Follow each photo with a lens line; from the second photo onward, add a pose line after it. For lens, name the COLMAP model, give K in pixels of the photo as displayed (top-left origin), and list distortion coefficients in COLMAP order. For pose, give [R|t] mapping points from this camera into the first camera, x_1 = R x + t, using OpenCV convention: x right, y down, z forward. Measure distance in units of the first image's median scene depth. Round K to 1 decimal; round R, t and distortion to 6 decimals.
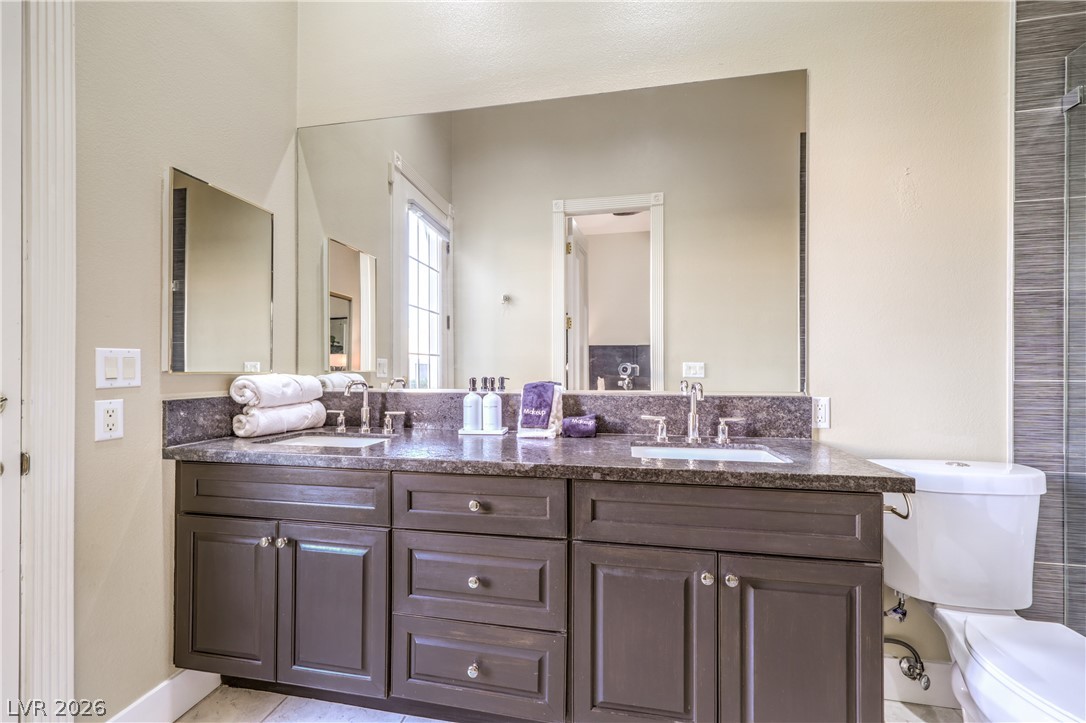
lens RADIAL K [[446.1, 0, 503.4], [0, 446.1, 370.0], [0, 0, 1]] dist [-0.001305, 0.001762]
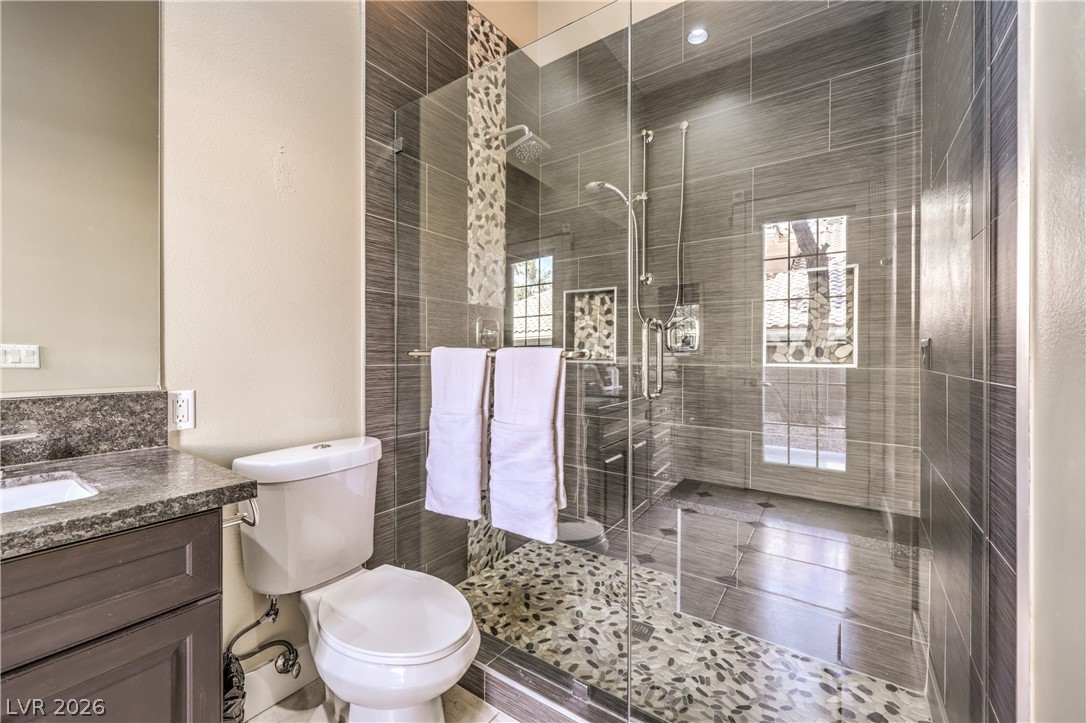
lens RADIAL K [[446.1, 0, 545.4], [0, 446.1, 358.1], [0, 0, 1]] dist [-0.001305, 0.001762]
pose [[0.399972, -0.002430, 0.916524, 0.258433], [-0.001801, 0.999992, 0.003437, -0.000872], [-0.916526, -0.003025, 0.399965, 0.097496]]
